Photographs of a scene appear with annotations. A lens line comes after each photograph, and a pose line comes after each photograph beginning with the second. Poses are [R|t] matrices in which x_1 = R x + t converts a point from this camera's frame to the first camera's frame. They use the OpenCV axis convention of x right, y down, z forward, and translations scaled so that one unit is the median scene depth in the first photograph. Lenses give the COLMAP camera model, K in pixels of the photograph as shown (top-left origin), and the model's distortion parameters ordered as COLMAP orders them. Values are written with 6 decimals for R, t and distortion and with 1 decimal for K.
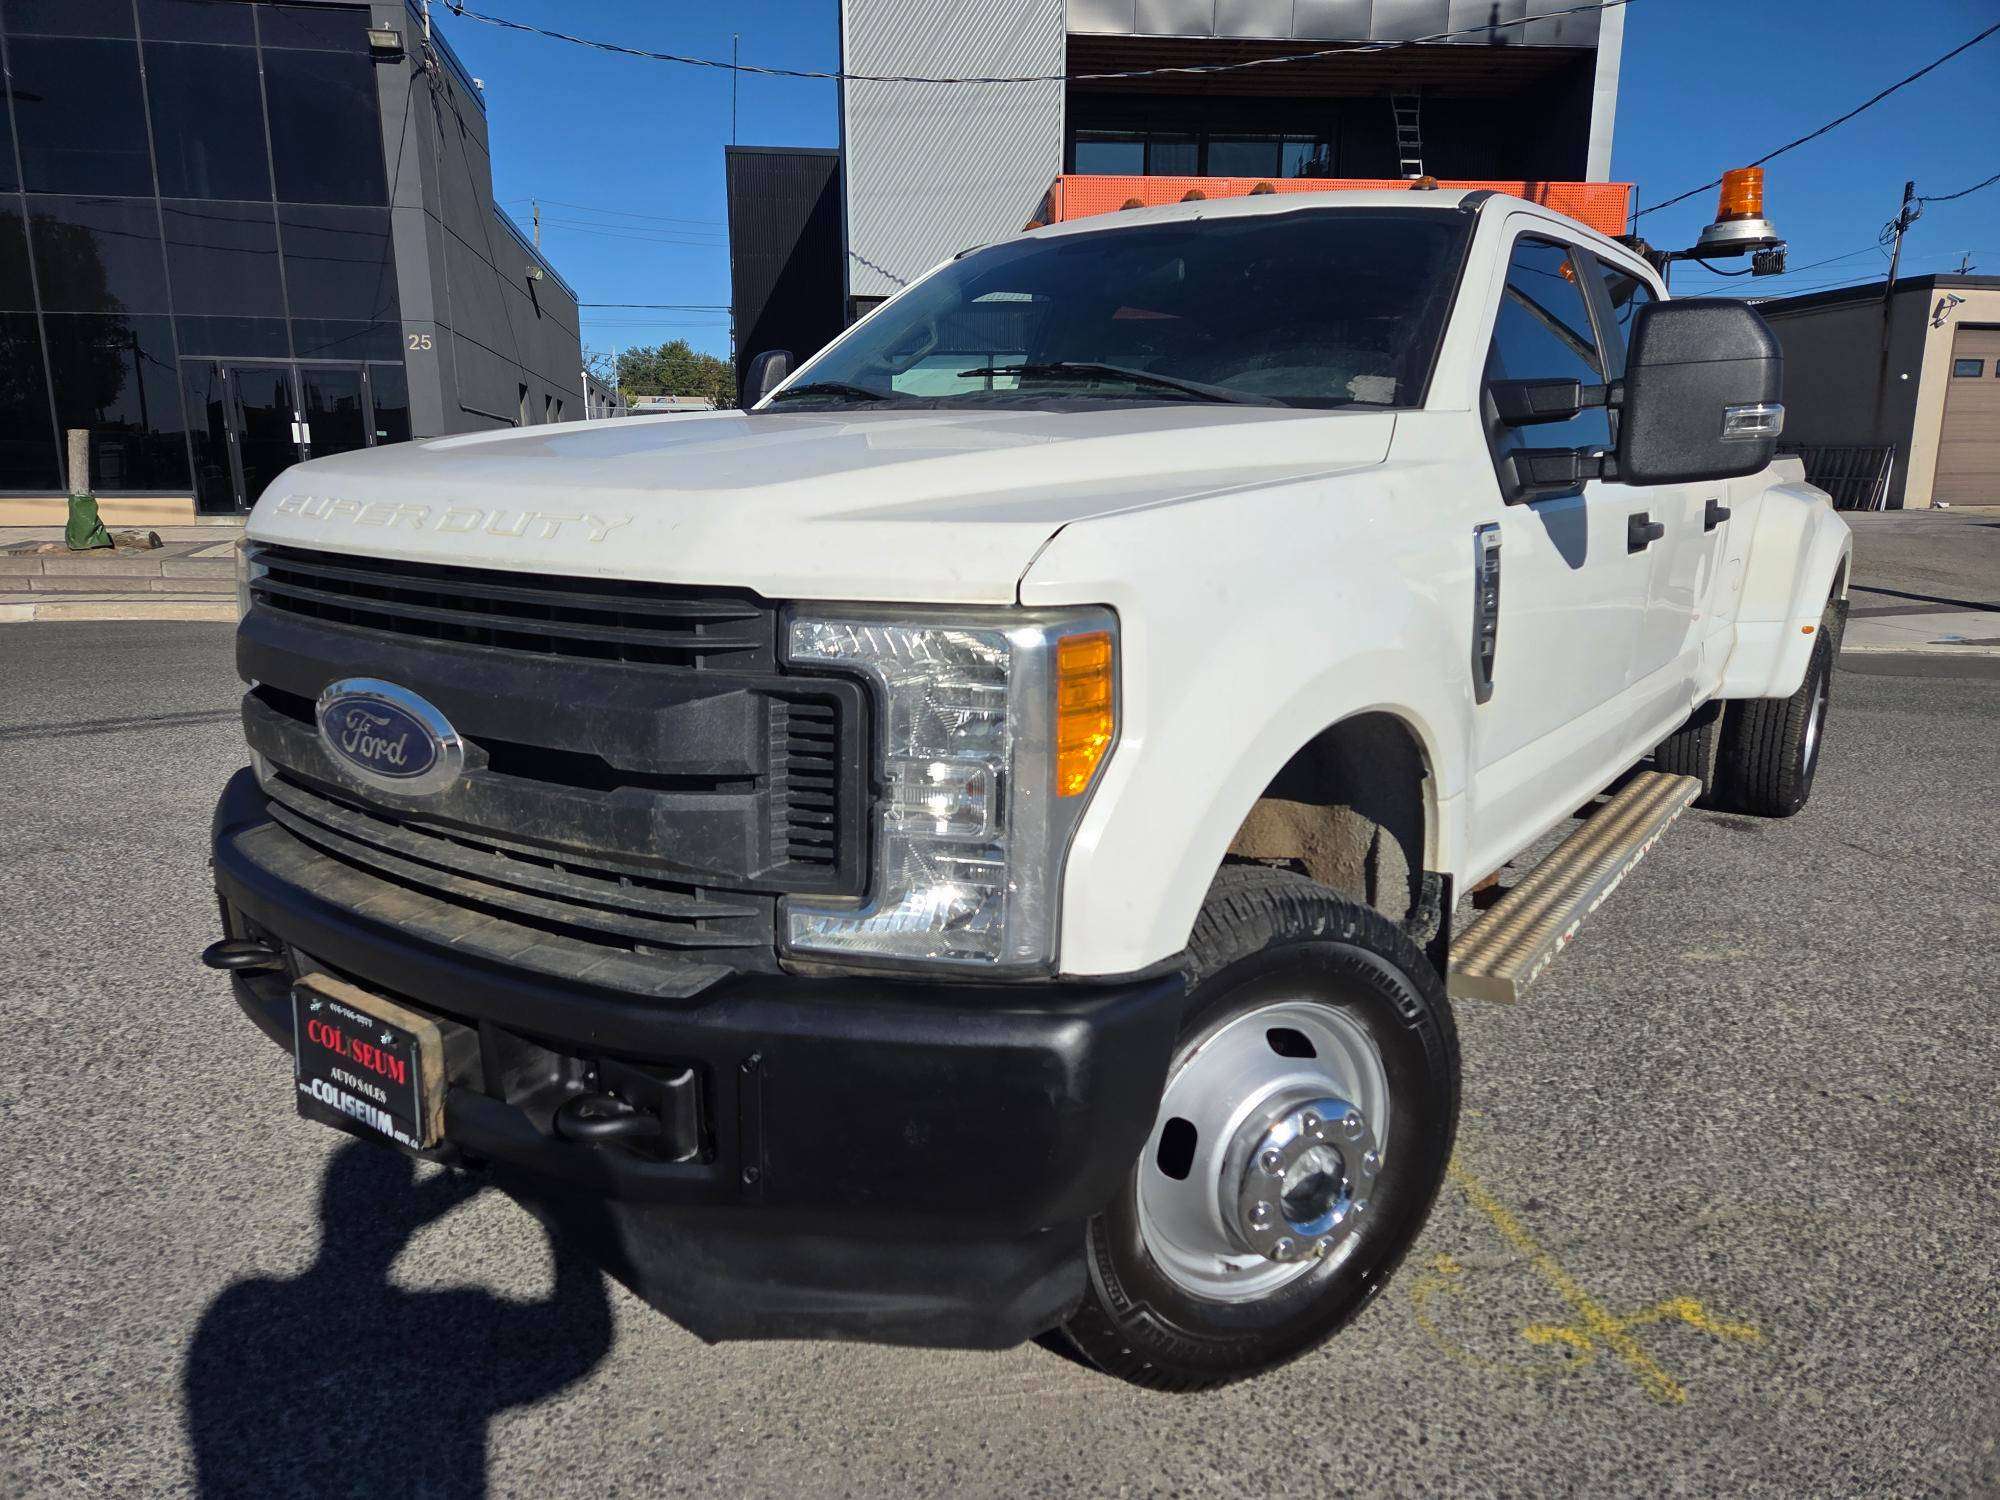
lens RADIAL K [[1348.2, 0, 993.3], [0, 1348.2, 747.6], [0, 0, 1]] dist [0.087250, -0.075028]
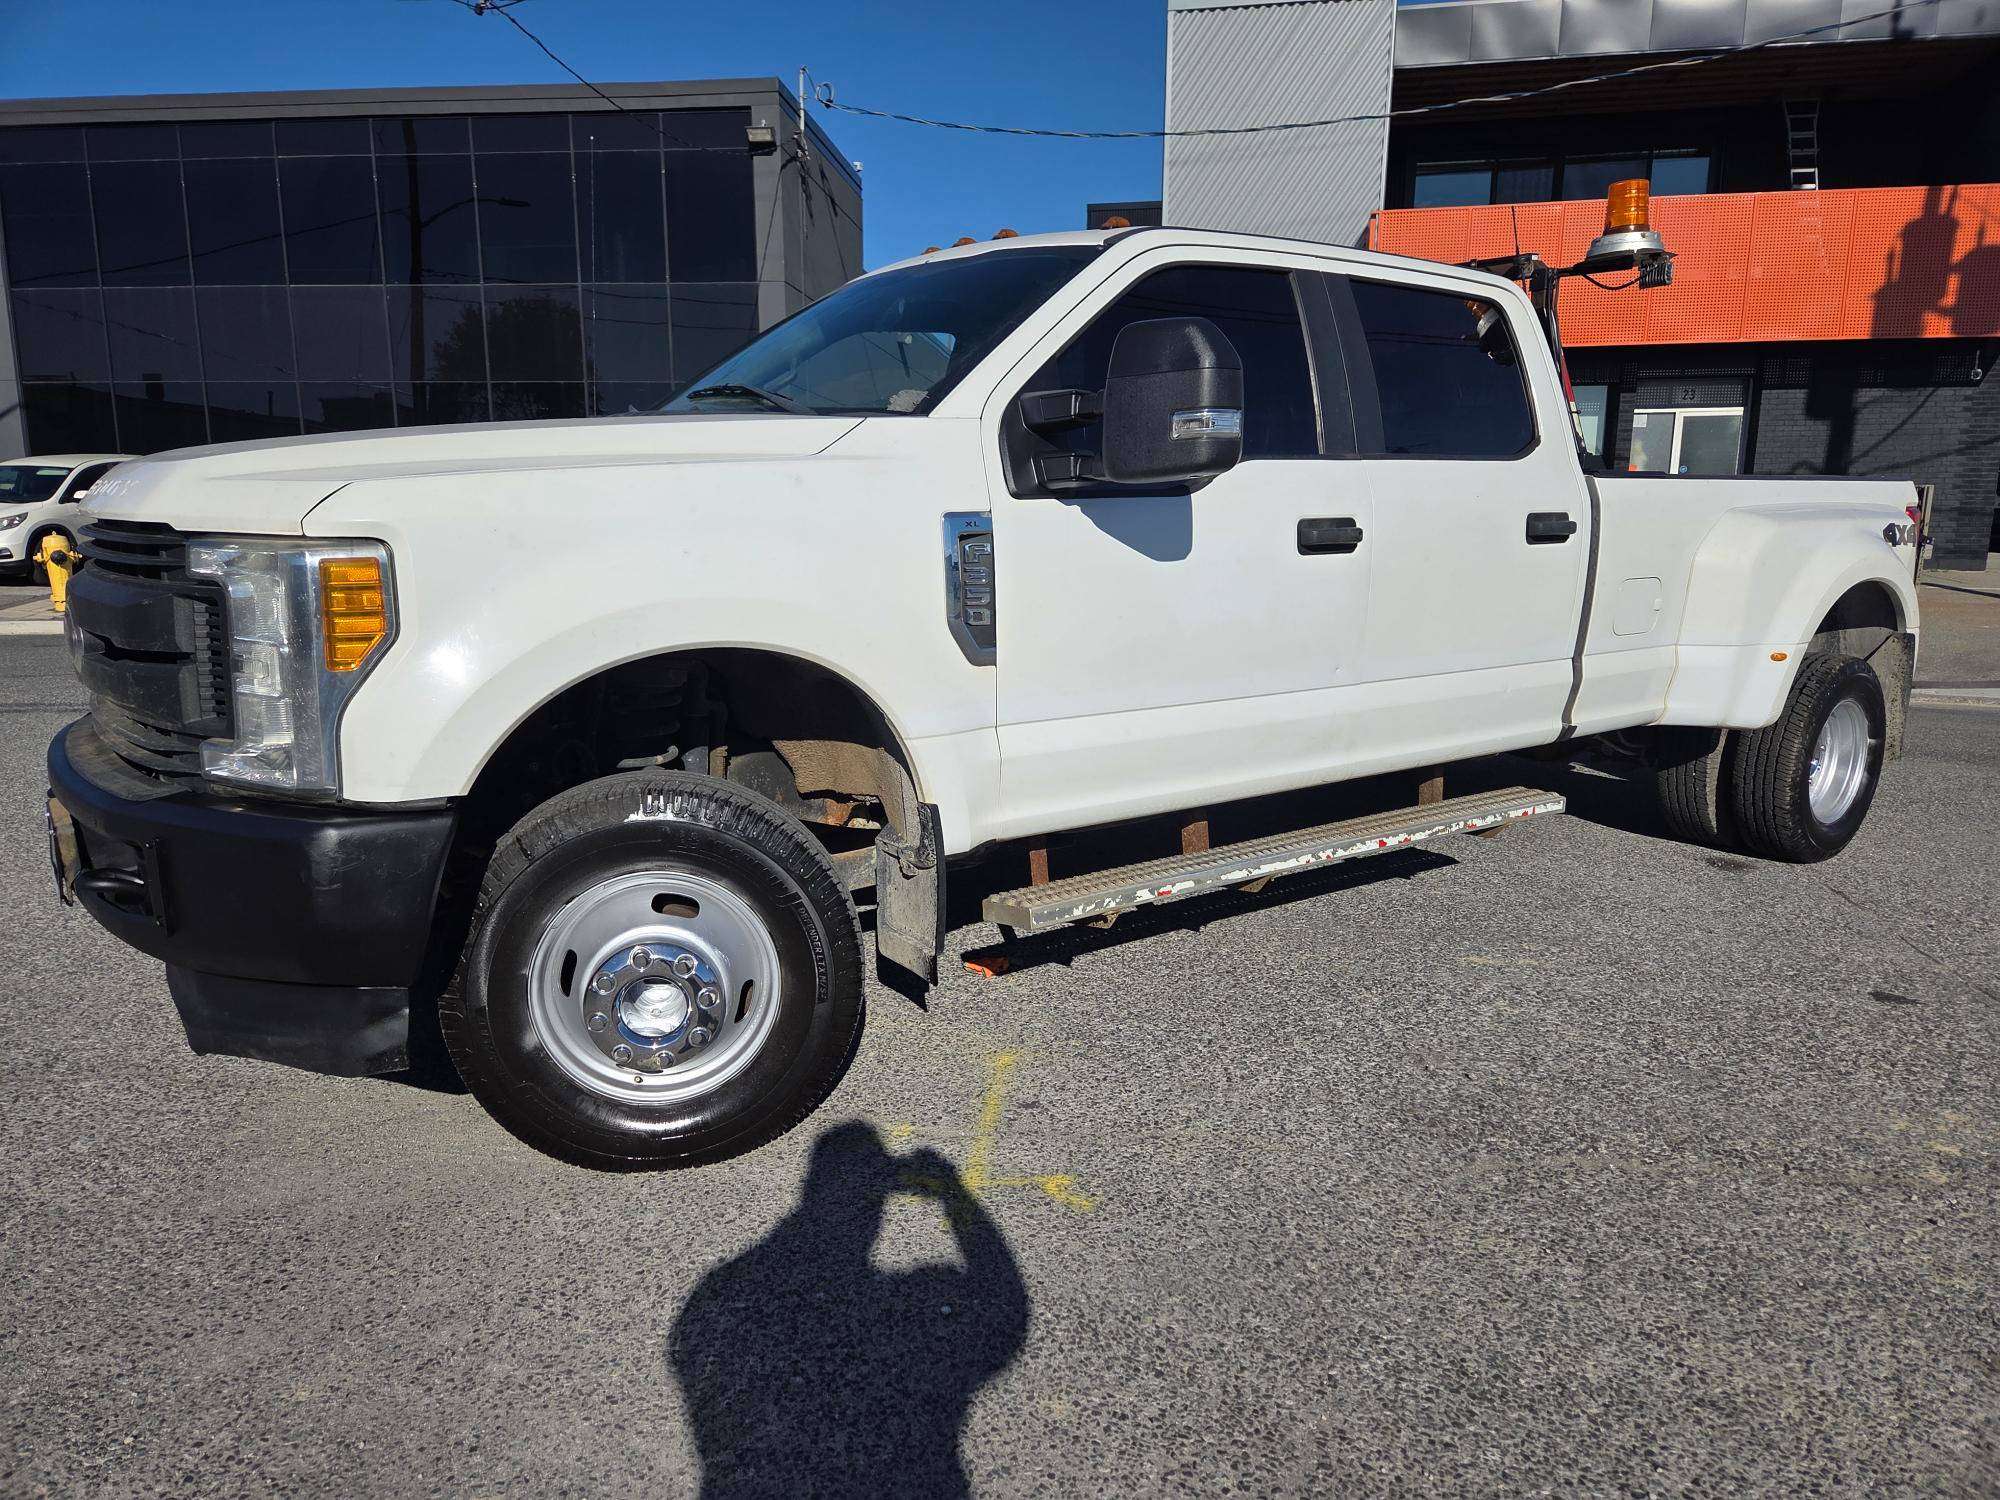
lens RADIAL K [[1354.4, 0, 990.4], [0, 1354.4, 760.8], [0, 0, 1]] dist [0.087000, -0.081068]
pose [[0.954485, 0.055778, -0.292996, 0.329812], [-0.063039, 0.997892, -0.015388, 0.031279], [0.291520, 0.033158, 0.955990, -0.053841]]
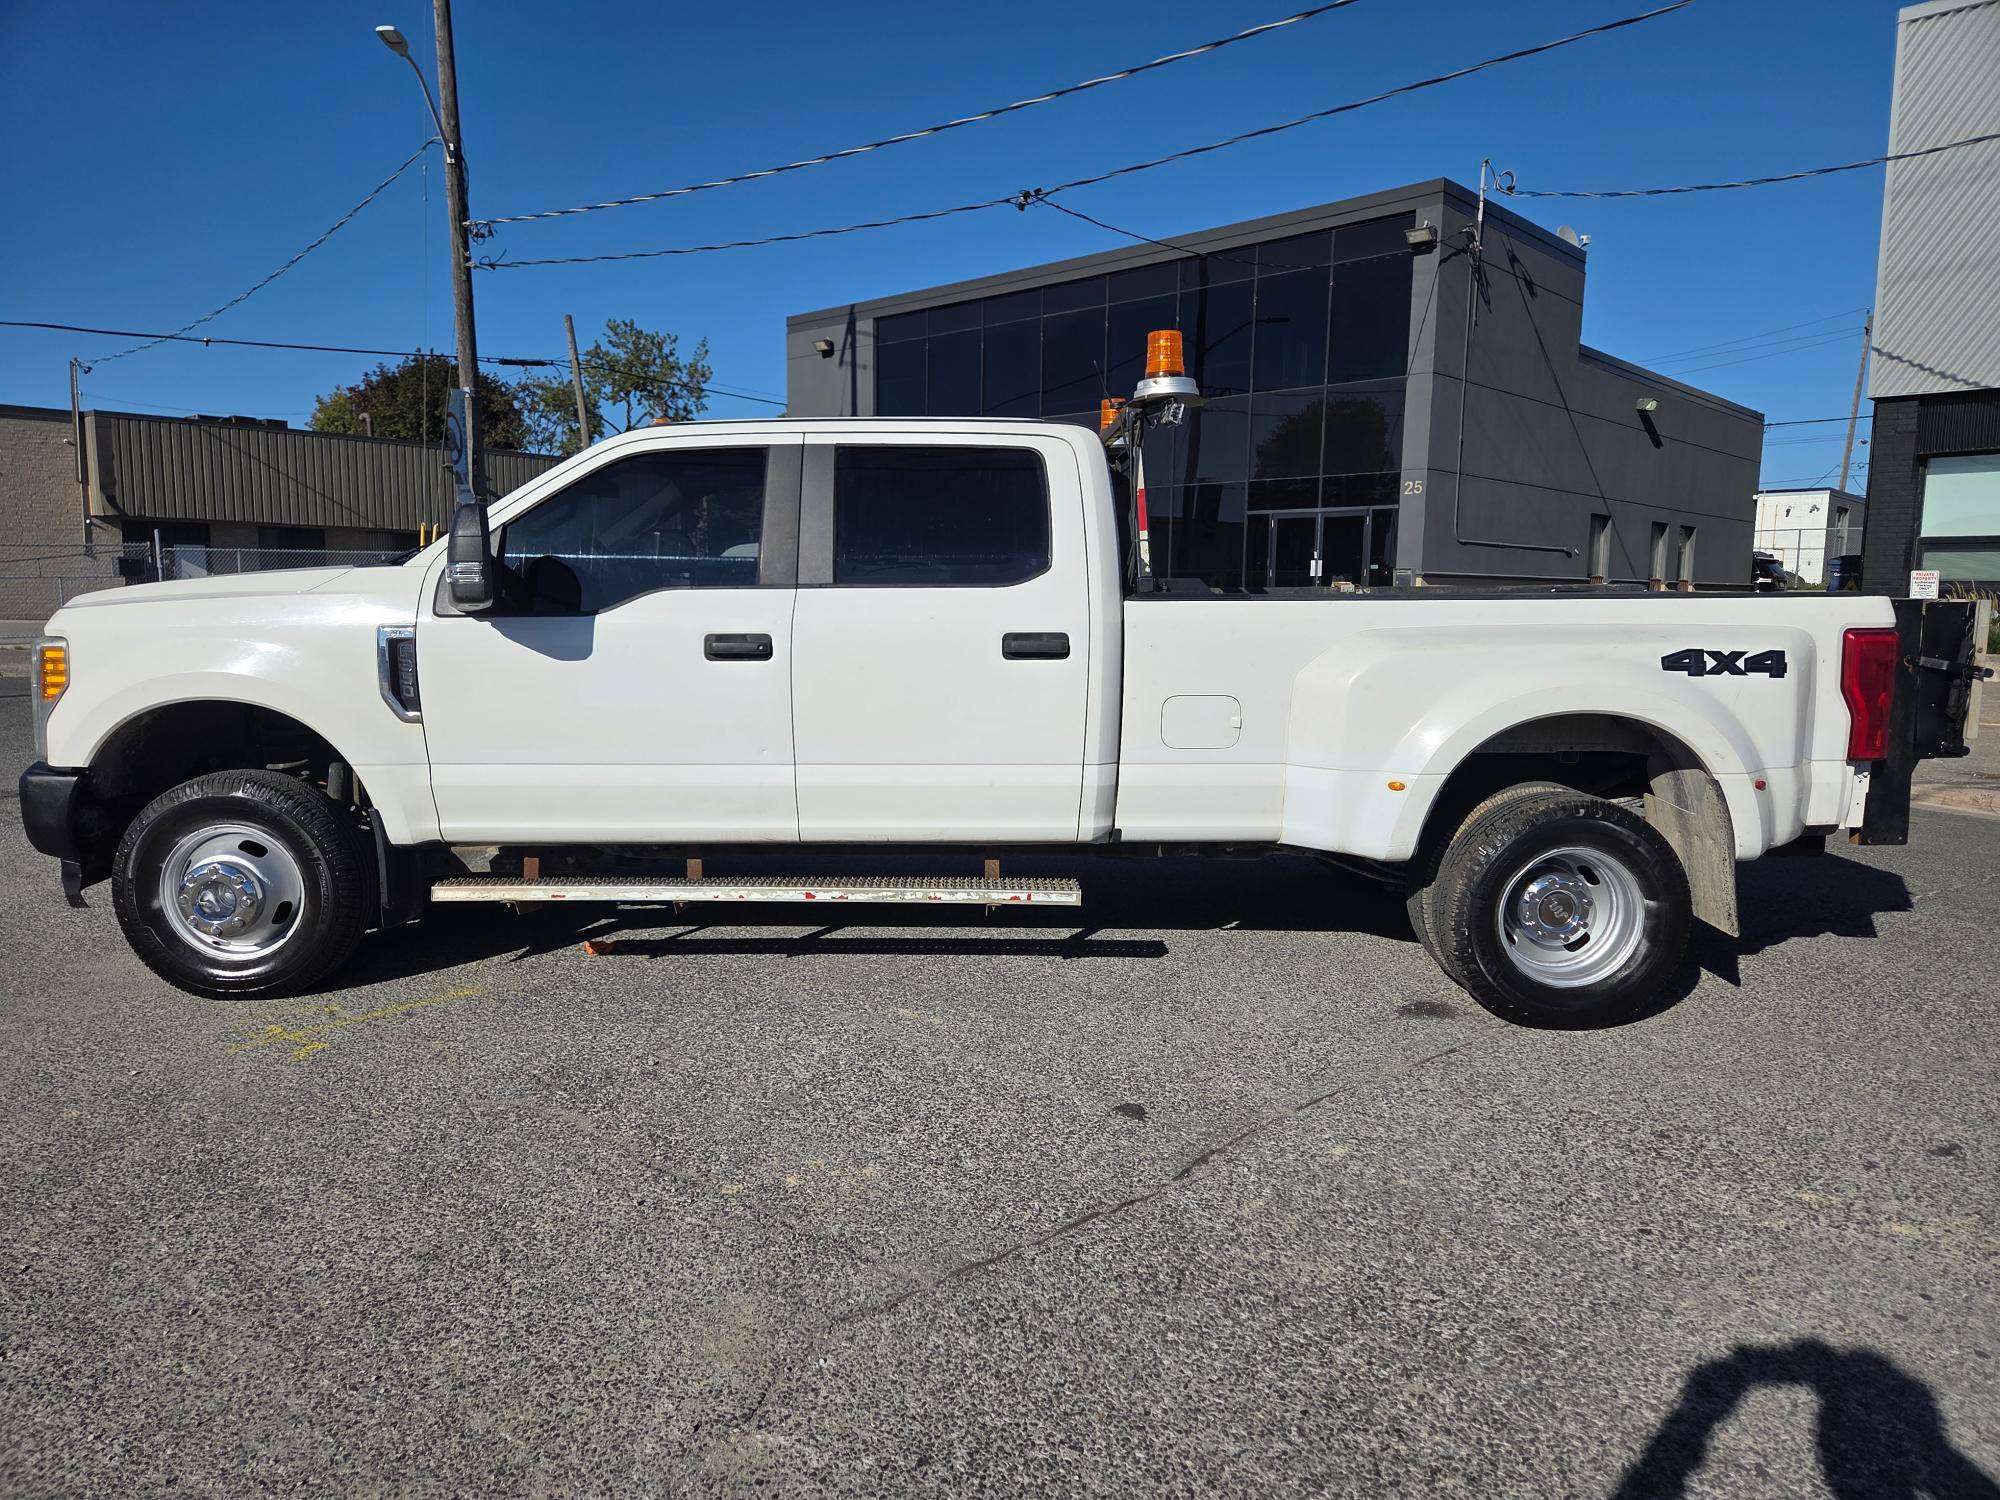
lens RADIAL K [[1354.4, 0, 990.4], [0, 1354.4, 760.8], [0, 0, 1]] dist [0.087000, -0.081068]
pose [[0.584103, 0.105431, -0.804803, 1.059126], [-0.170202, 0.985394, 0.005562, -0.057406], [0.793634, 0.133730, 0.593516, 0.243204]]
